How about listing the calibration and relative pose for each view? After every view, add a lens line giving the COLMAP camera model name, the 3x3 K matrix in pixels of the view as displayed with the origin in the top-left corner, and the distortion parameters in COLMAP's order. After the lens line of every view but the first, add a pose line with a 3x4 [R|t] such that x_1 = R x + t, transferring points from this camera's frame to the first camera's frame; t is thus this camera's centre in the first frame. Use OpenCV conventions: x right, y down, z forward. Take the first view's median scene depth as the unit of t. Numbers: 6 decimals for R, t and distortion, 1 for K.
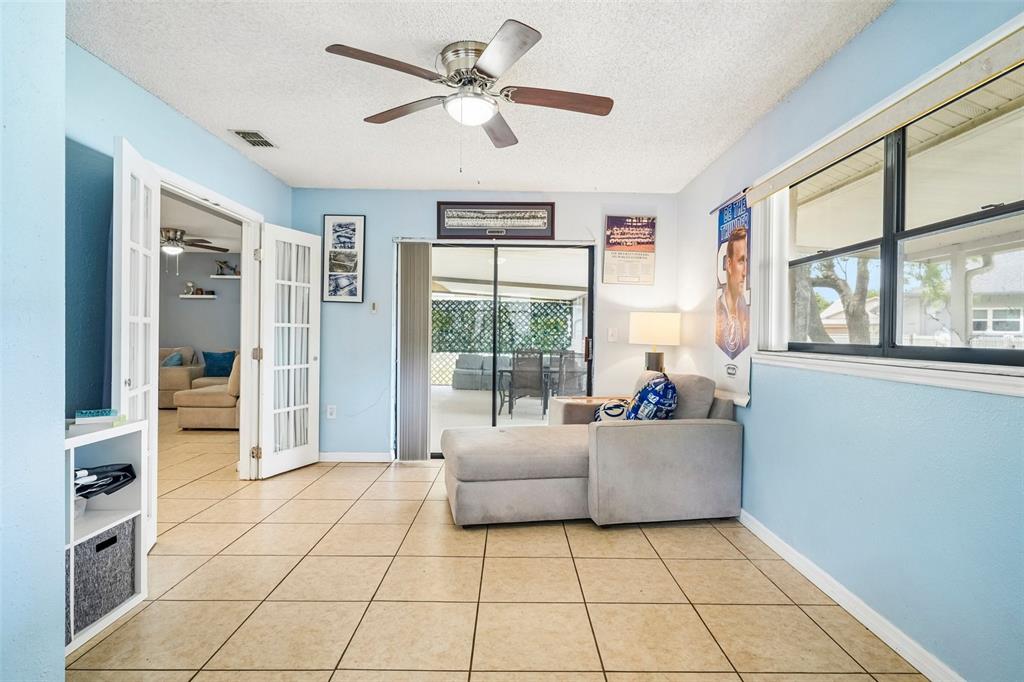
lens RADIAL K [[520.8, 0, 513.5], [0, 520.8, 338.9], [0, 0, 1]] dist [0.002080, -0.000007]
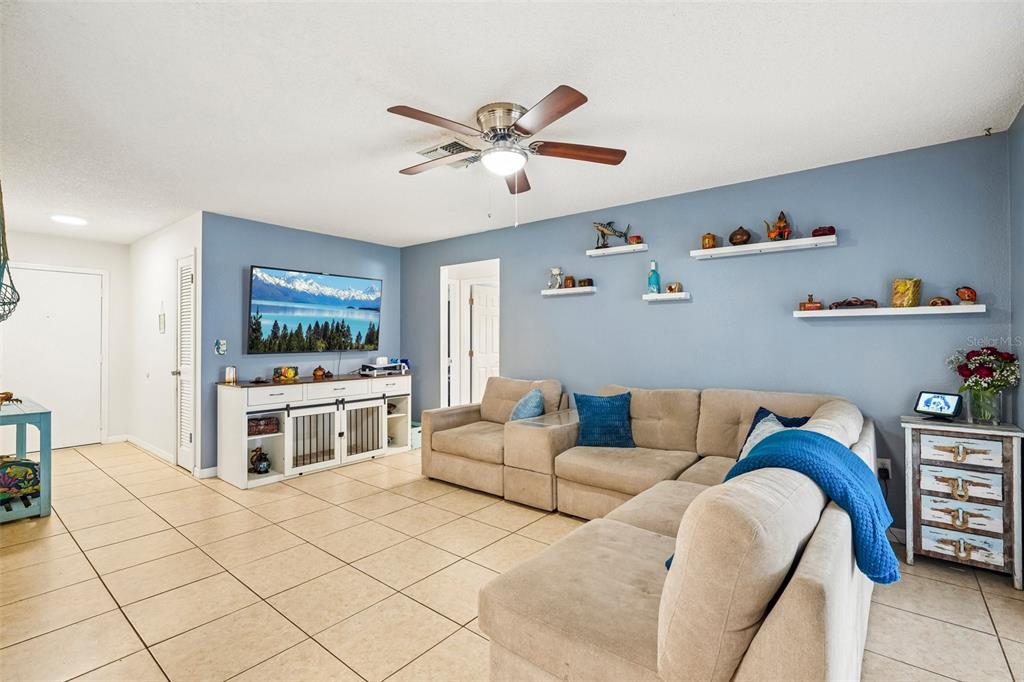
lens RADIAL K [[469.4, 0, 514.7], [0, 469.4, 334.3], [0, 0, 1]] dist [-0.002109, -0.000076]
pose [[0.777281, -0.017524, -0.628910, -0.606879], [0.003366, 0.999714, -0.023695, -0.040484], [0.629145, 0.016301, 0.777117, 1.045068]]
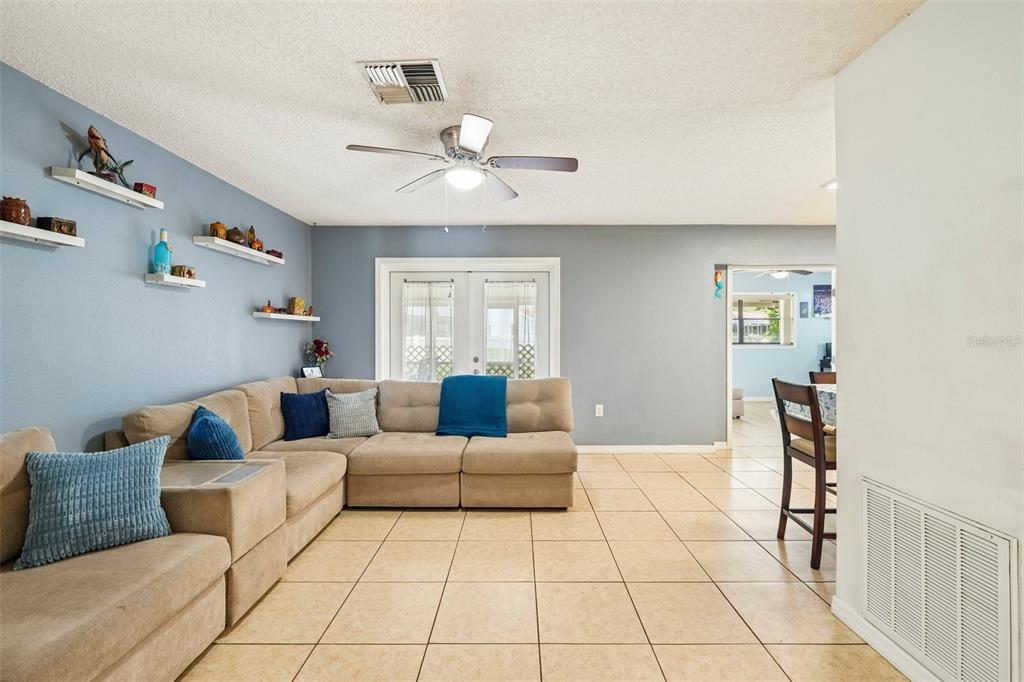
lens RADIAL K [[445.2, 0, 517.2], [0, 445.2, 336.8], [0, 0, 1]] dist [0.000001, 0.000146]
pose [[0.006530, -0.016686, 0.999839, -1.521898], [0.009832, 0.999814, 0.016622, -0.054883], [-0.999930, 0.009722, 0.006693, 1.380440]]
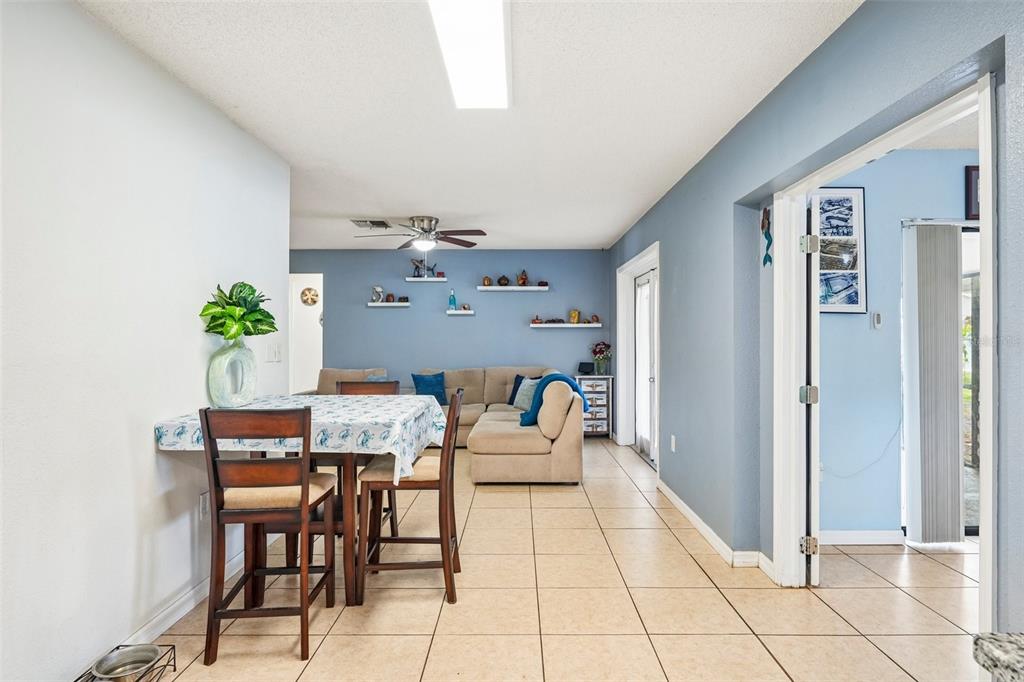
lens RADIAL K [[569.0, 0, 515.1], [0, 569.0, 336.2], [0, 0, 1]] dist [-0.001403, -0.000677]
pose [[0.999858, -0.012443, -0.011356, -0.744665], [0.012302, 0.999848, -0.012391, -0.035877], [0.011508, 0.012250, 0.999859, 0.242570]]
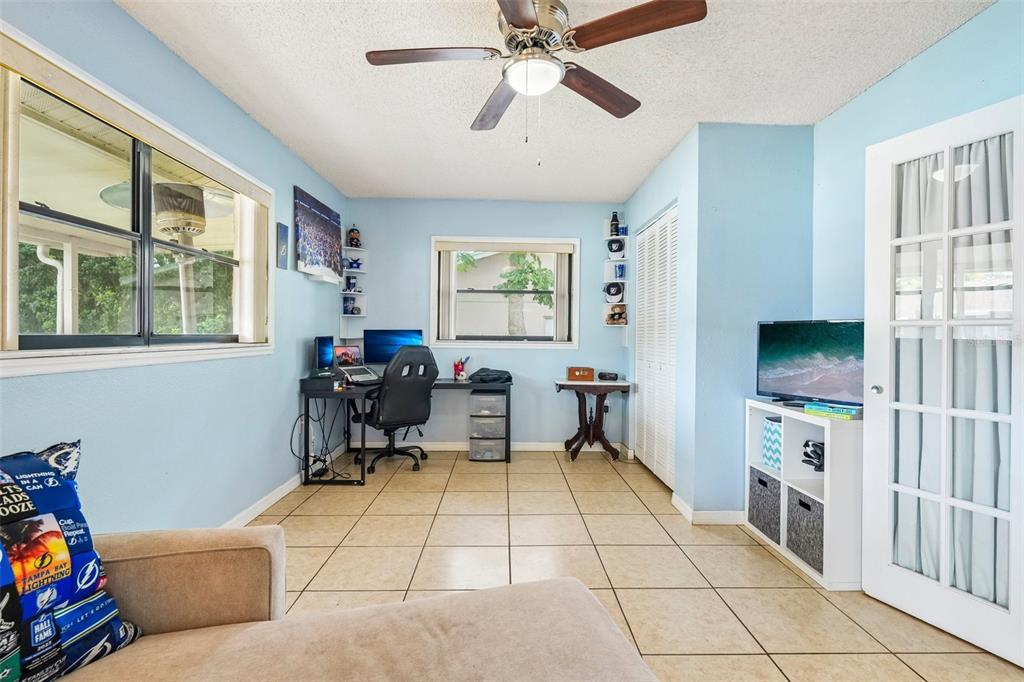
lens RADIAL K [[494.1, 0, 516.6], [0, 494.1, 336.9], [0, 0, 1]] dist [-0.000015, 0.000370]
pose [[-0.999580, -0.020624, -0.020355, -0.023764], [-0.020947, 0.999656, 0.015788, -0.007357], [0.020022, 0.016208, -0.999668, 0.957740]]
